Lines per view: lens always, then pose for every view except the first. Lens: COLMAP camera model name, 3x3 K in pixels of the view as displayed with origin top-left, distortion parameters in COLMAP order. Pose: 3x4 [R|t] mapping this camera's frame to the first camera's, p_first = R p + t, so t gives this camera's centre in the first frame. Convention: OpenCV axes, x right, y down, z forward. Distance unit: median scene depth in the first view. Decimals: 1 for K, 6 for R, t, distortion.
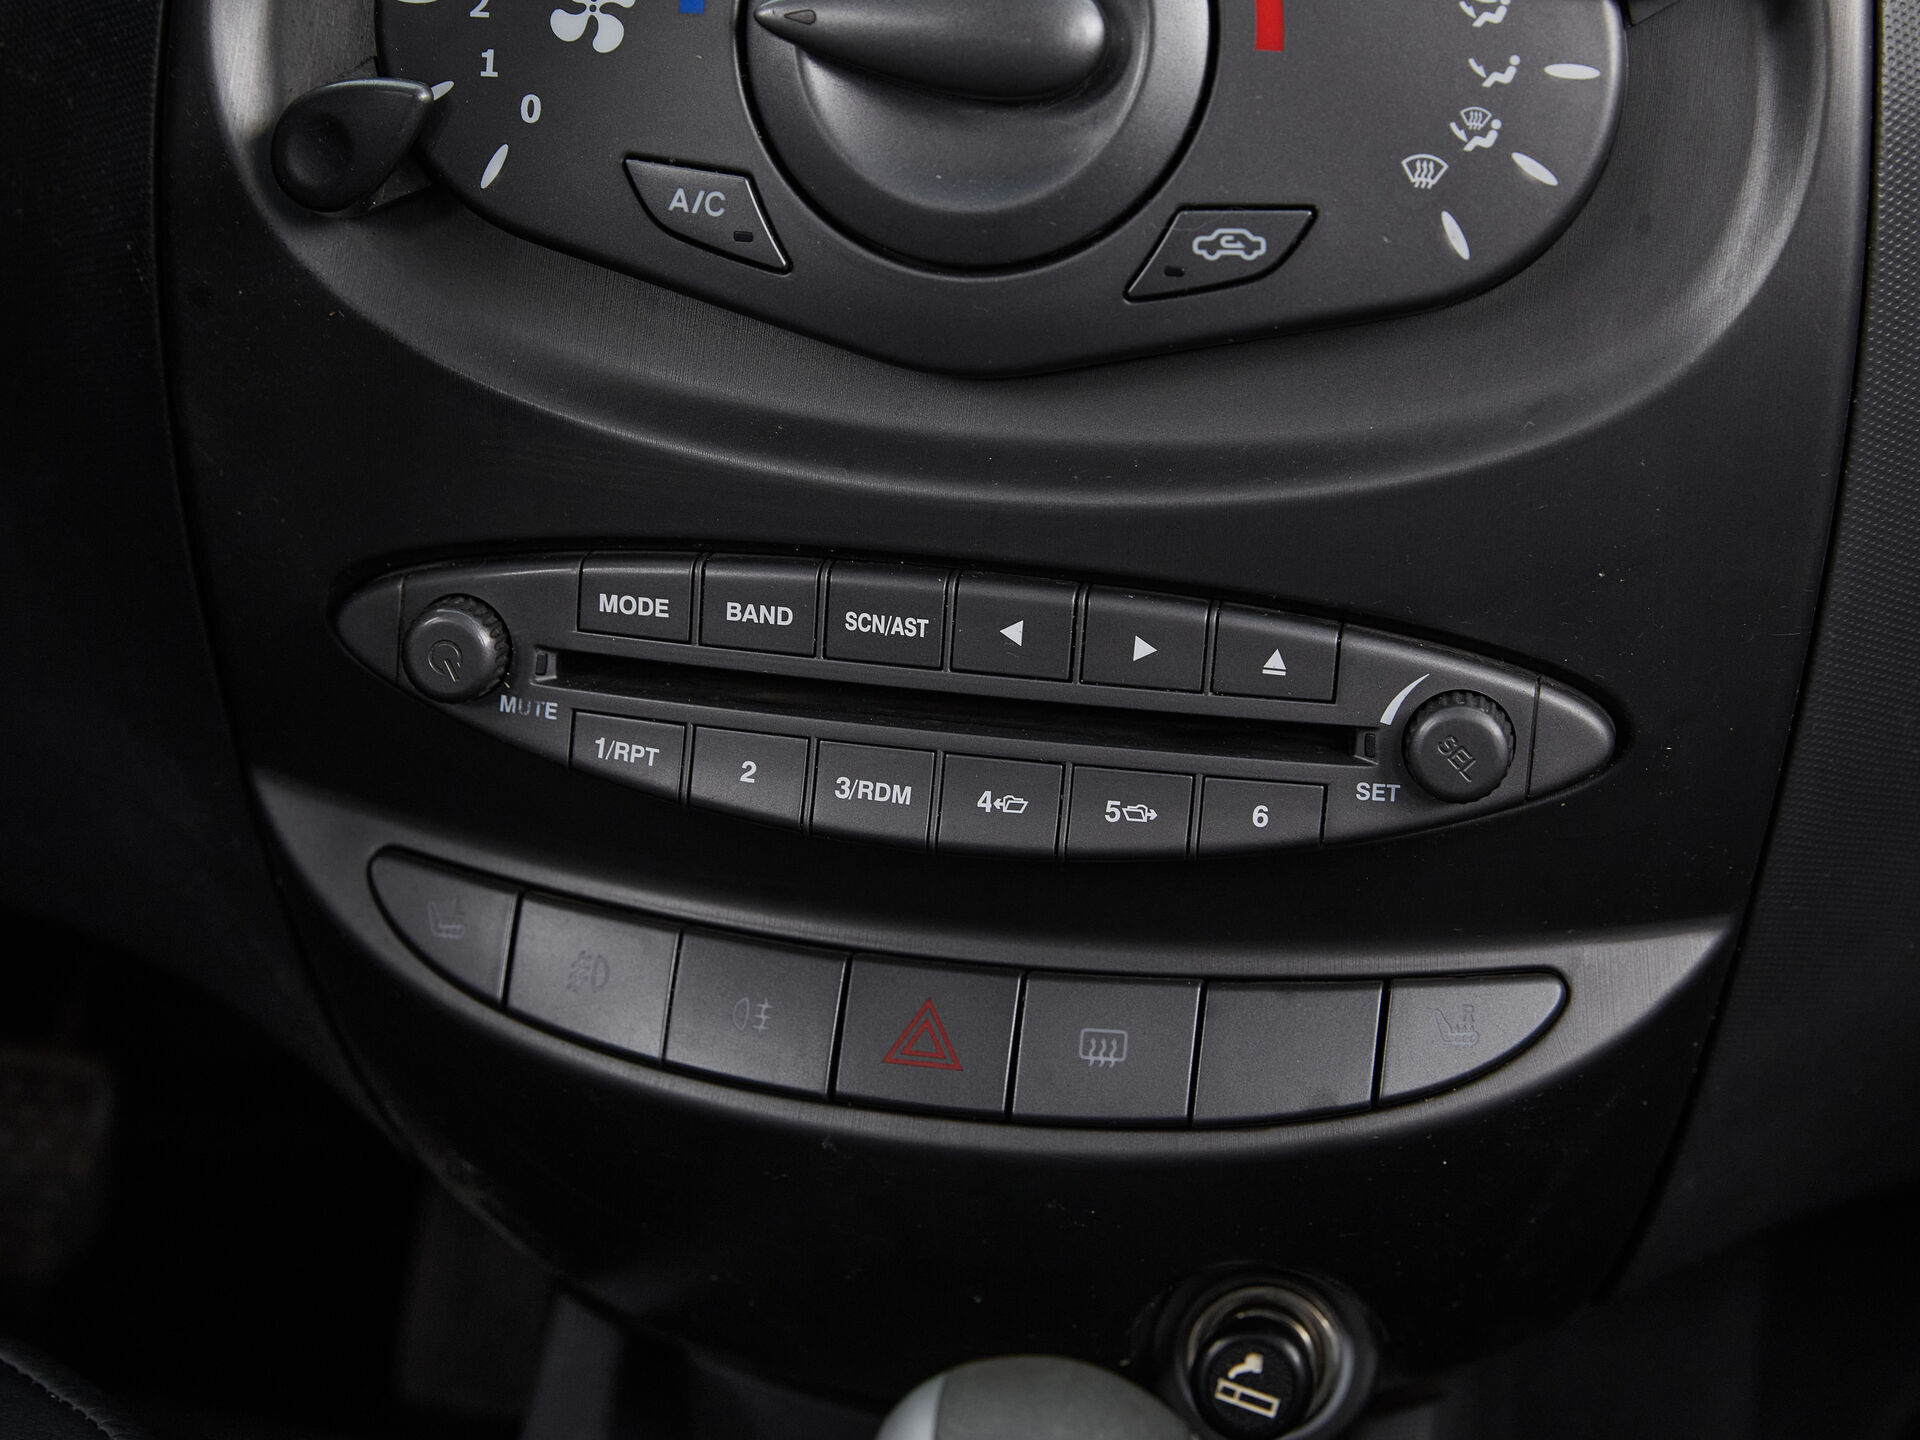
lens RADIAL K [[3966.4, 0, 905.6], [0, 3966.4, 720.3], [0, 0, 1]] dist [-0.081268, -0.340873]
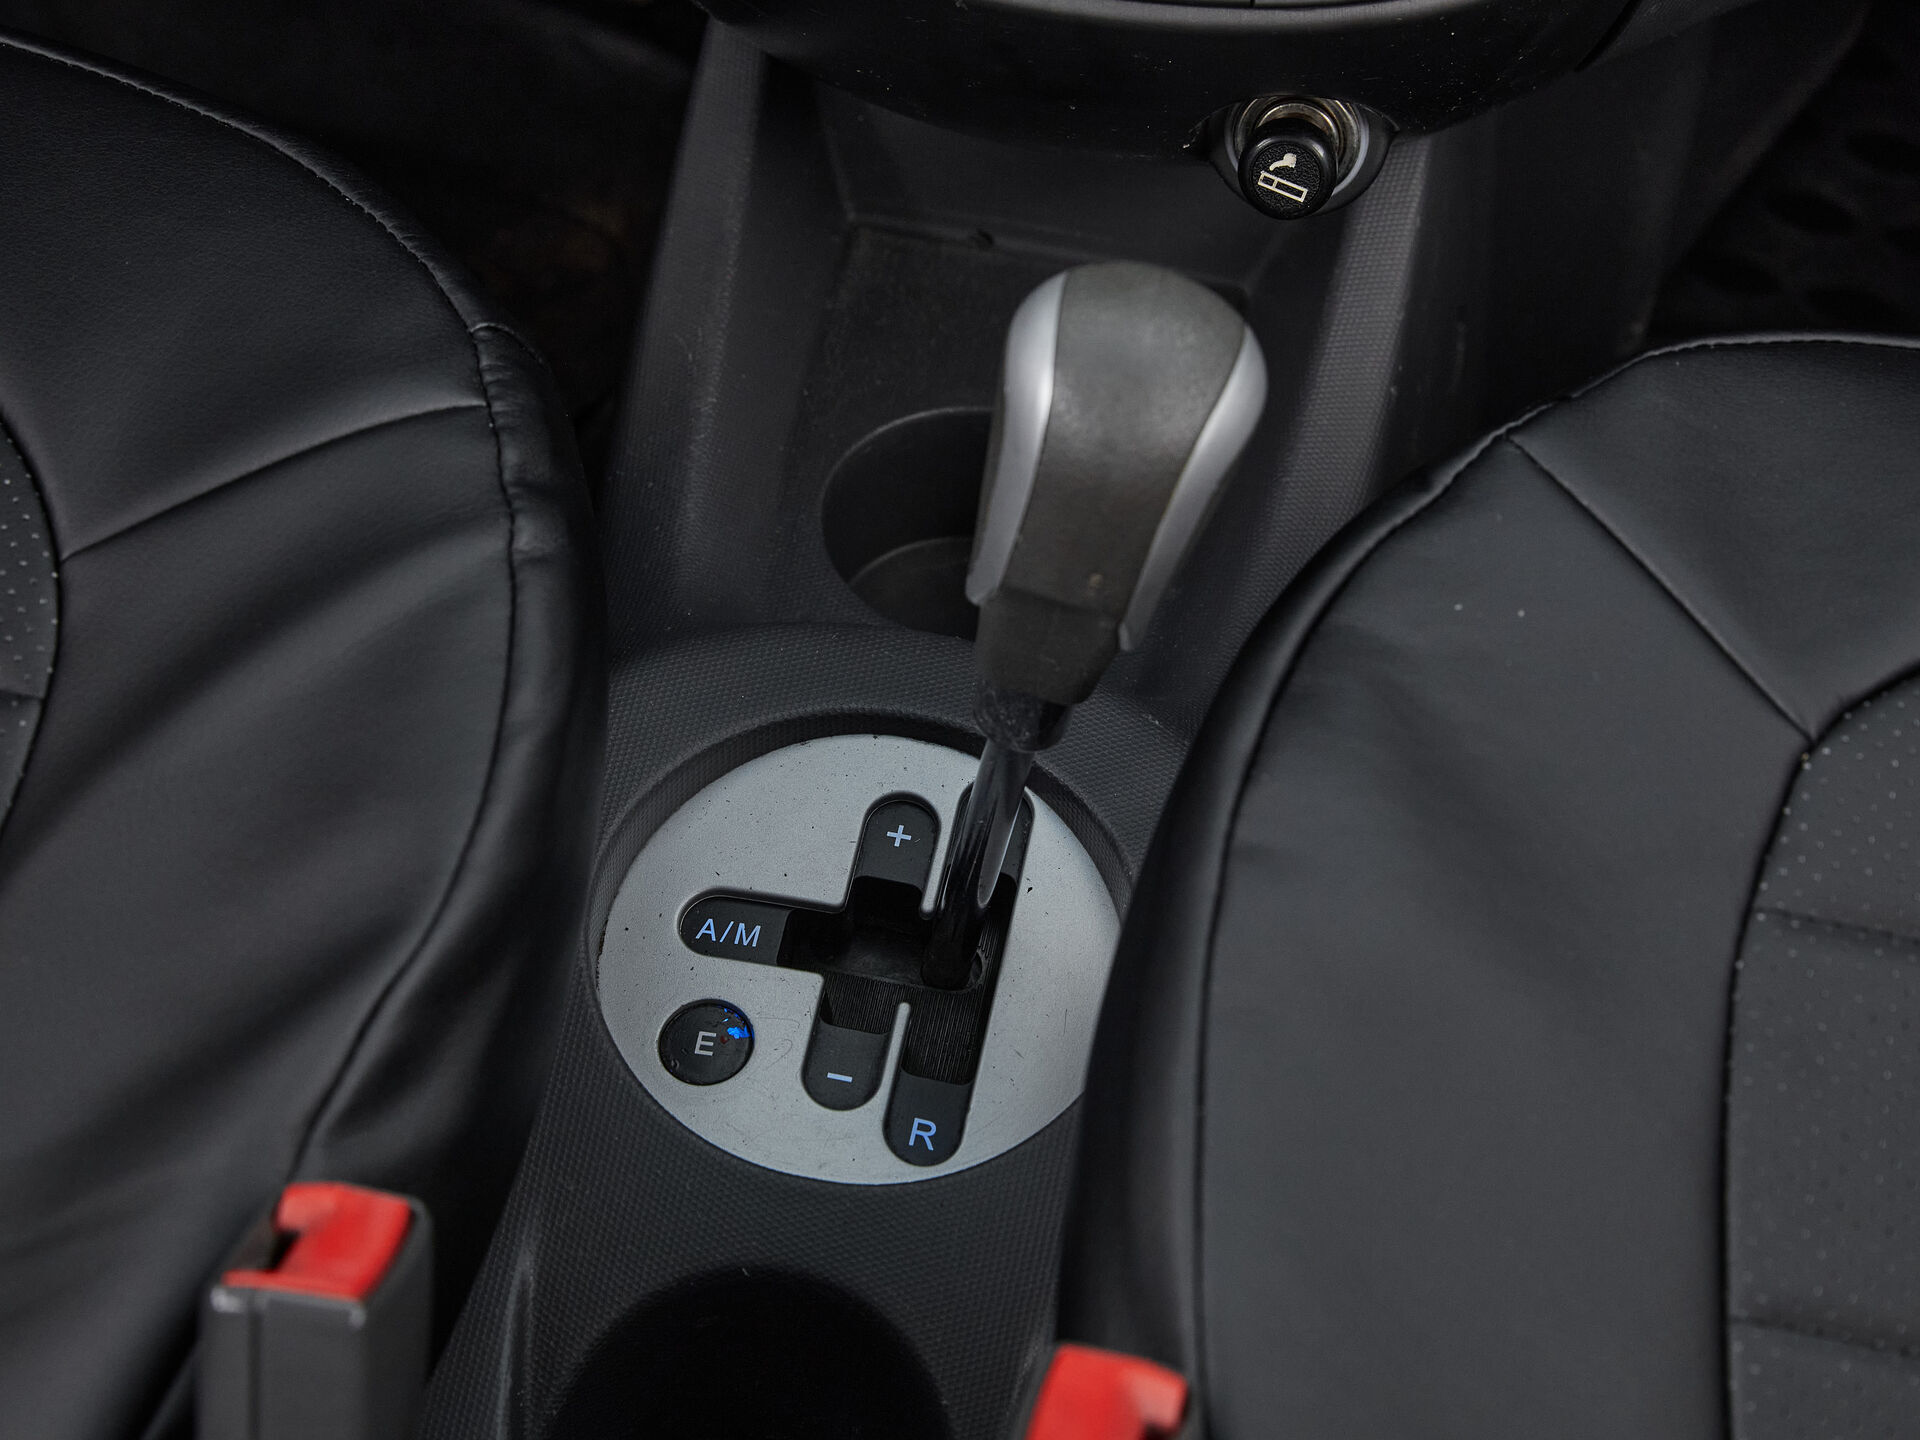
lens RADIAL K [[4020.8, 0, 960.0], [0, 4020.8, 720.0], [0, 0, 1]] dist [-0.057397, -0.236149]
pose [[0.999513, 0.022191, 0.021954, -0.044323], [-0.029570, 0.898425, 0.438130, -0.253879], [-0.010002, -0.438566, 0.898643, -0.243019]]
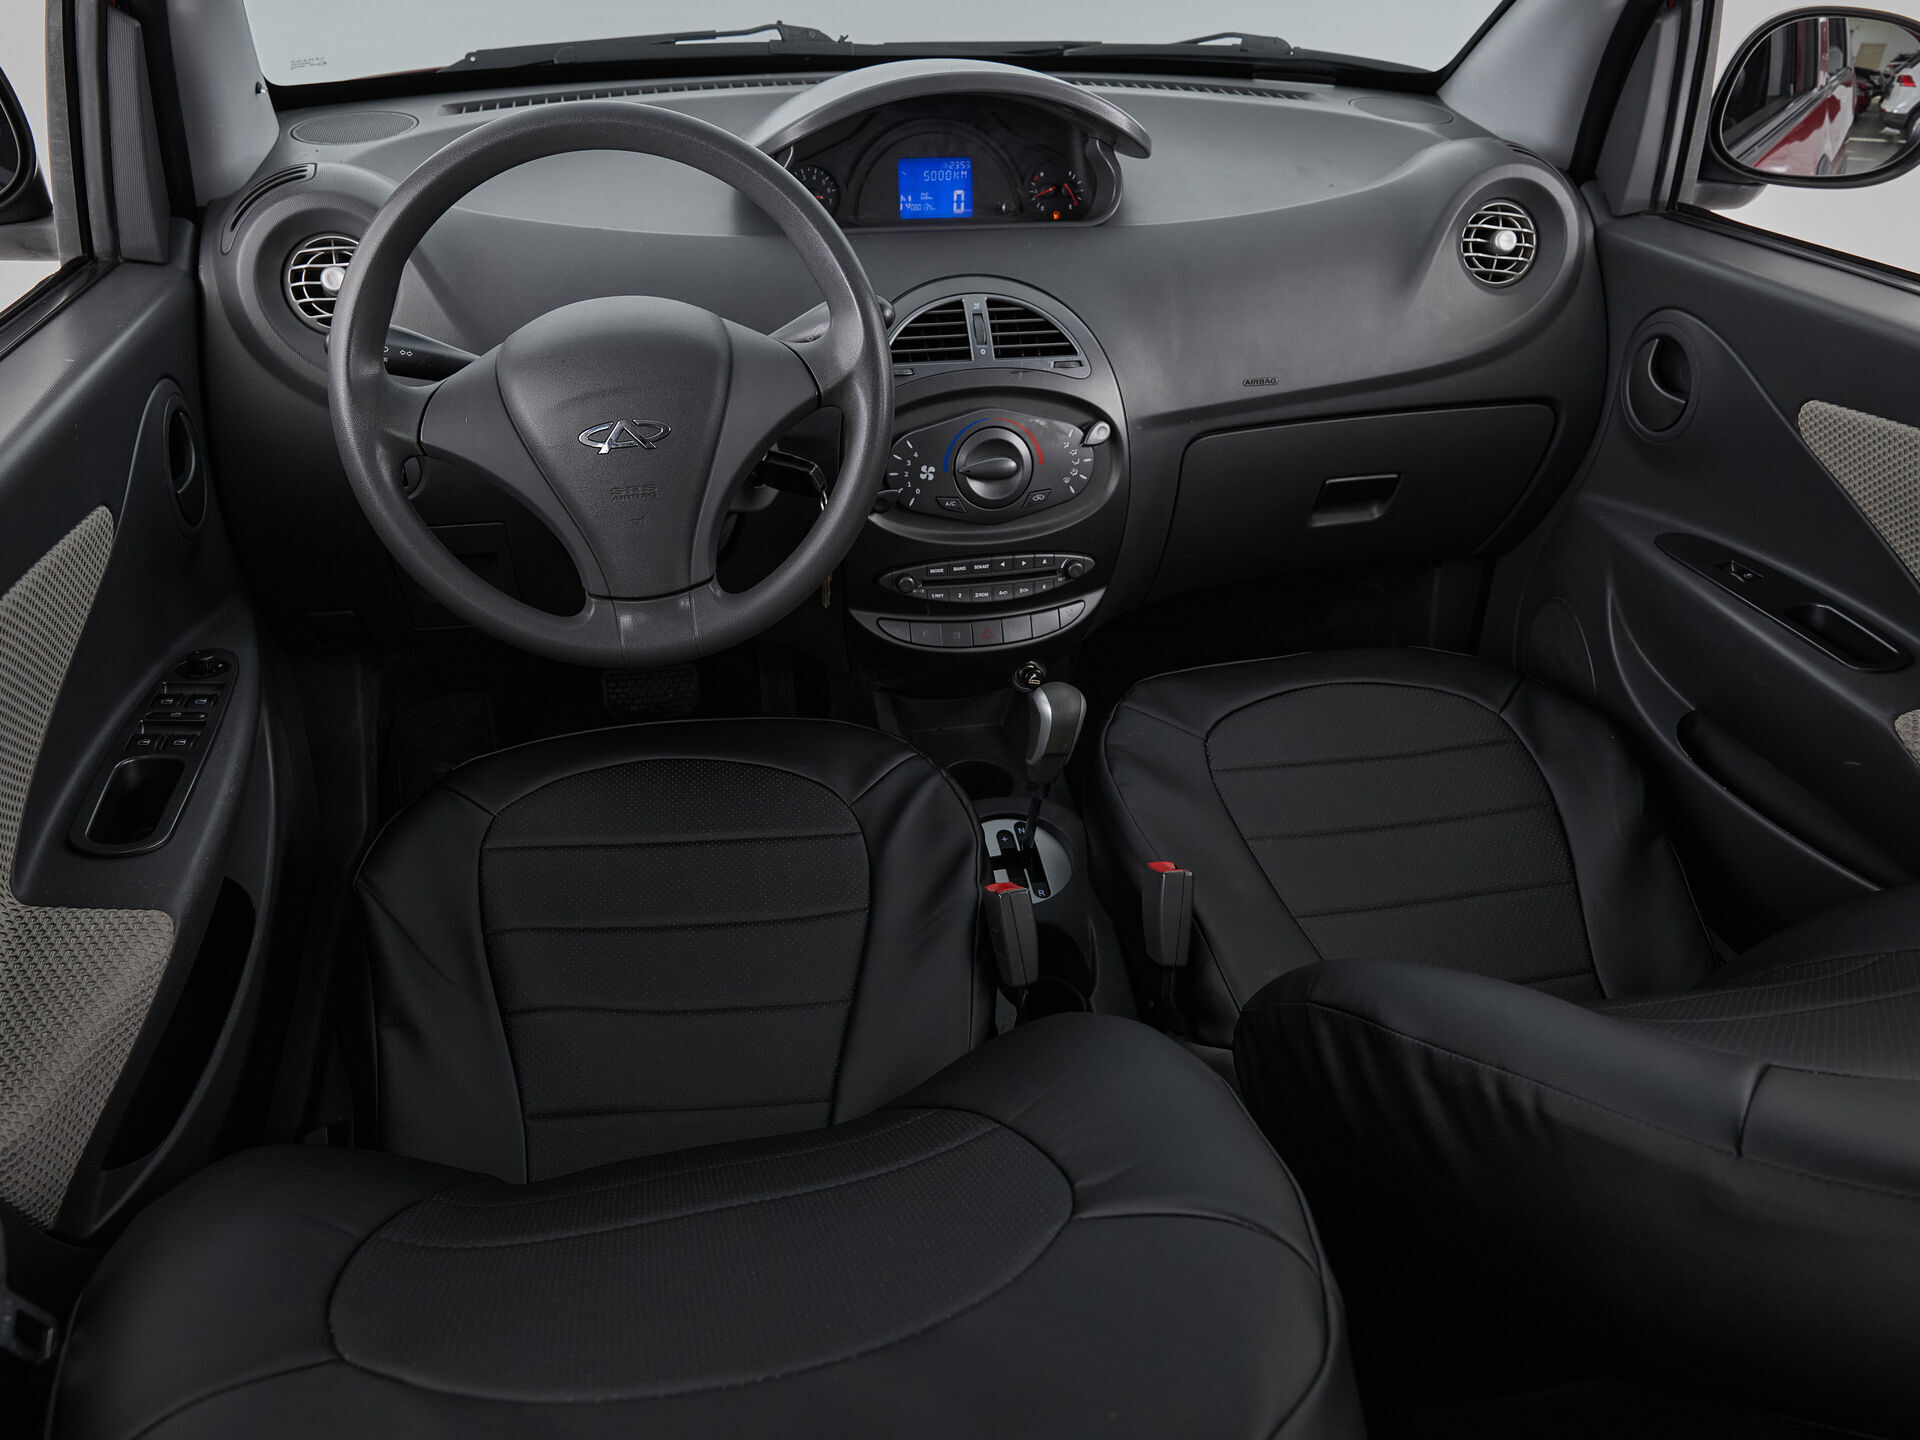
lens RADIAL K [[1462.1, 0, 969.4], [0, 1462.1, 727.5], [0, 0, 1]] dist [-0.008028, 0.007256]
pose [[0.916658, -0.225952, 0.329672, -0.777906], [0.147751, 0.958000, 0.245774, -0.326233], [-0.371358, -0.176581, 0.911544, -0.989577]]
